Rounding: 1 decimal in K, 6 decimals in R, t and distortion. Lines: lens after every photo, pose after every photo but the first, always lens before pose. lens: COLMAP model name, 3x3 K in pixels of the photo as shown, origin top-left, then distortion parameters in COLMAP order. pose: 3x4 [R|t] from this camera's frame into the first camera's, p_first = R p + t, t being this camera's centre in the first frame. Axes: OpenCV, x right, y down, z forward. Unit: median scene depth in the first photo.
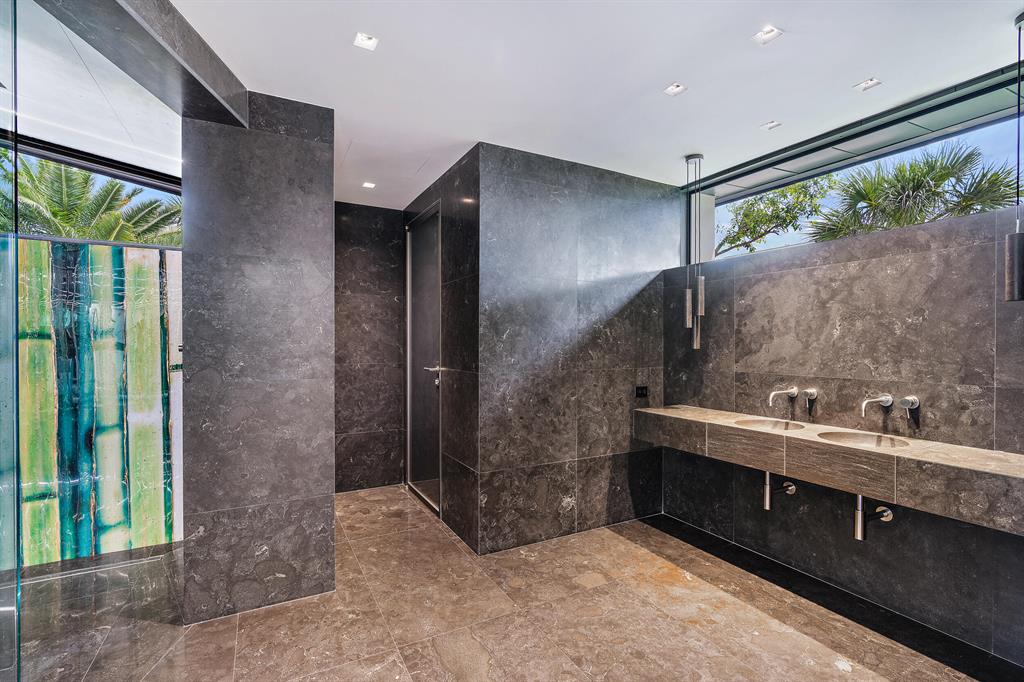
lens RADIAL K [[465.6, 0, 512.0], [0, 465.6, 341.0], [0, 0, 1]] dist [-0.000913, -0.000032]
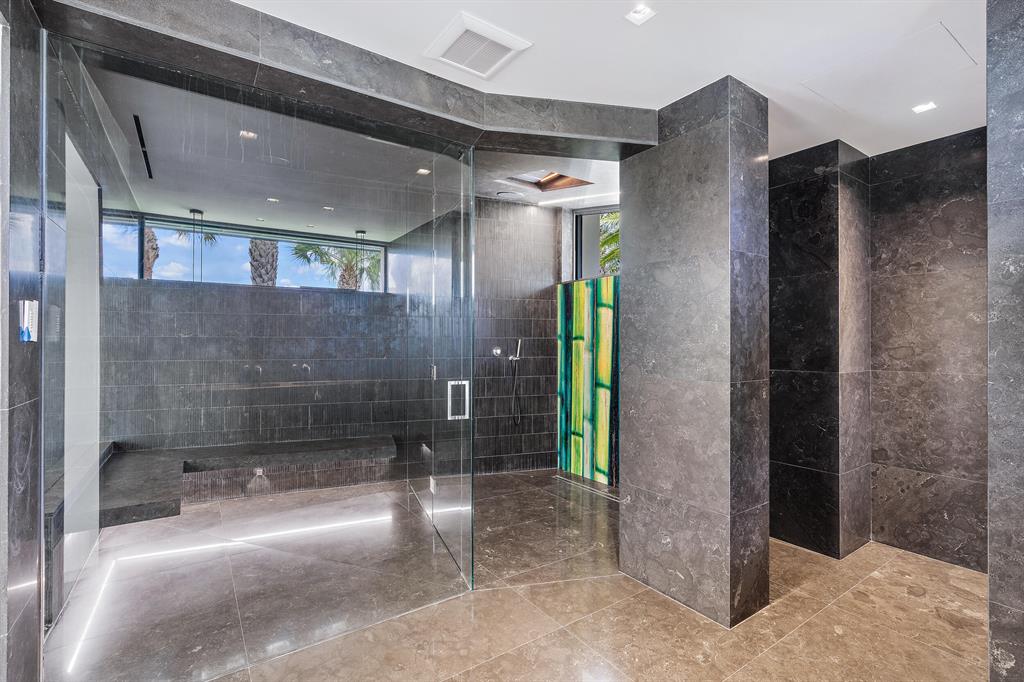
lens RADIAL K [[467.4, 0, 510.8], [0, 467.4, 336.2], [0, 0, 1]] dist [-0.001240, -0.000198]
pose [[0.106250, -0.014472, -0.994234, 0.457500], [0.003688, 0.999893, -0.014160, 0.004158], [0.994333, -0.002162, 0.106292, 0.520824]]
